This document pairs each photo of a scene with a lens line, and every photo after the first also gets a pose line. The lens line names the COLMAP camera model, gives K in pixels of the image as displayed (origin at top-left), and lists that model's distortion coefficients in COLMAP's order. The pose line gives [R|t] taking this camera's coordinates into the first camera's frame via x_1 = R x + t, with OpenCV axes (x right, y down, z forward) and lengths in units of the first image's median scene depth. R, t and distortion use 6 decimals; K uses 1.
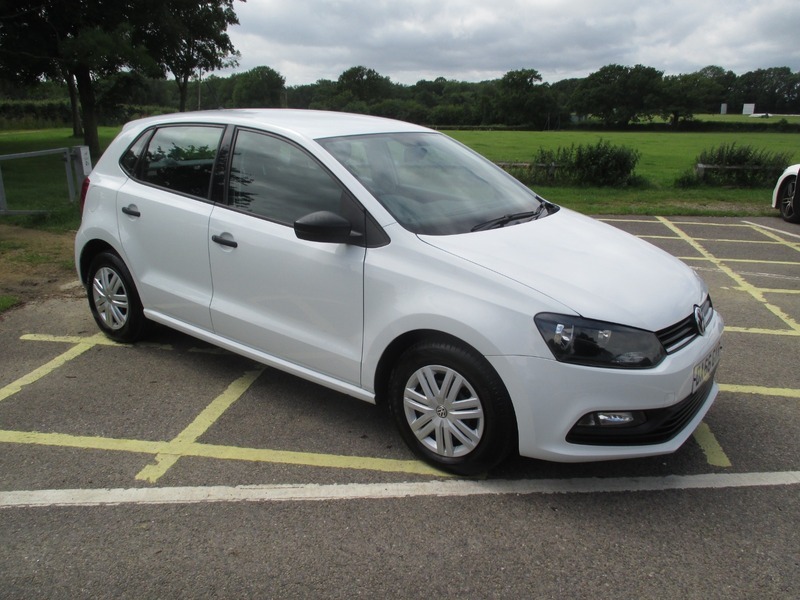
lens RADIAL K [[642.7, 0, 398.5], [0, 642.7, 388.5], [0, 0, 1]] dist [-0.031040, 0.002982]
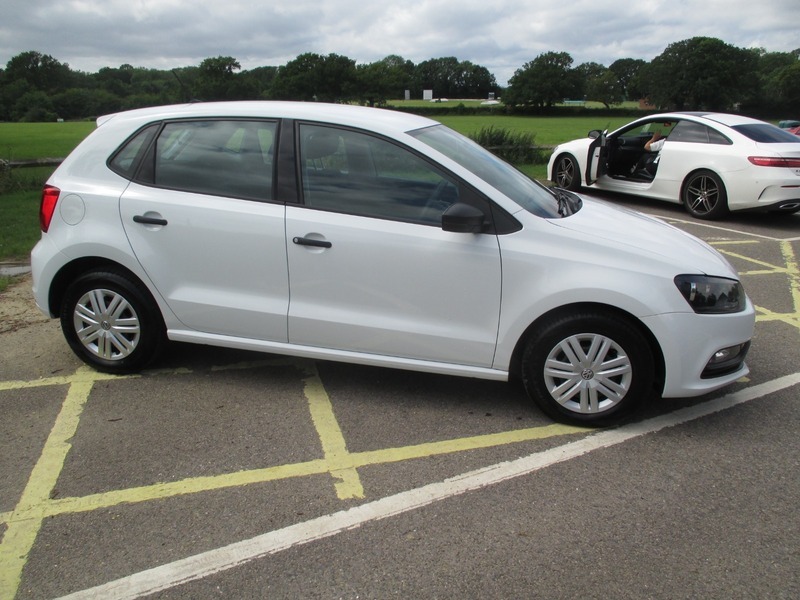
lens RADIAL K [[640.6, 0, 399.4], [0, 640.6, 389.7], [0, 0, 1]] dist [-0.029893, 0.000209]
pose [[0.906706, -0.176062, 0.383258, -0.490408], [0.168851, 0.984233, 0.052673, -0.038344], [-0.386489, 0.016955, 0.922138, 0.071387]]
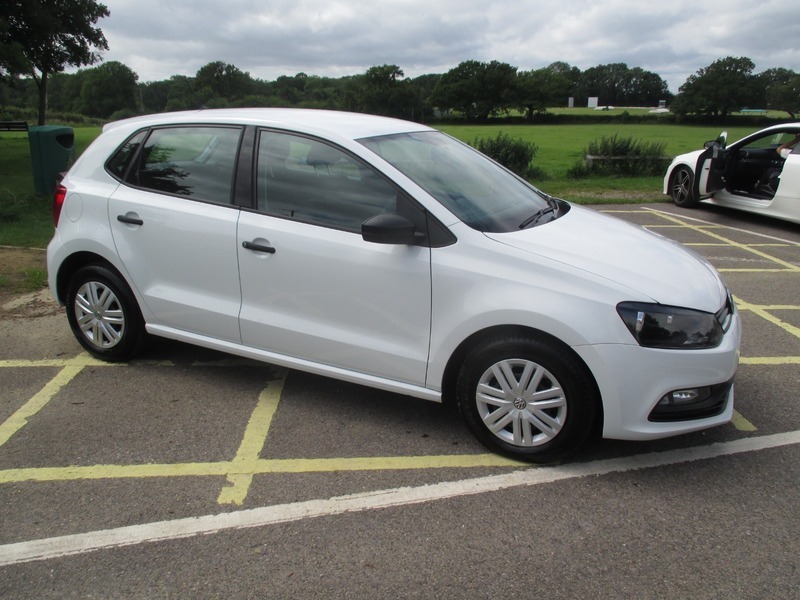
lens RADIAL K [[640.6, 0, 399.4], [0, 640.6, 389.7], [0, 0, 1]] dist [-0.029893, 0.000209]
pose [[0.979891, -0.084120, 0.180935, -0.226108], [0.082561, 0.996455, 0.016143, -0.013872], [-0.181652, -0.000880, 0.983363, 0.018546]]
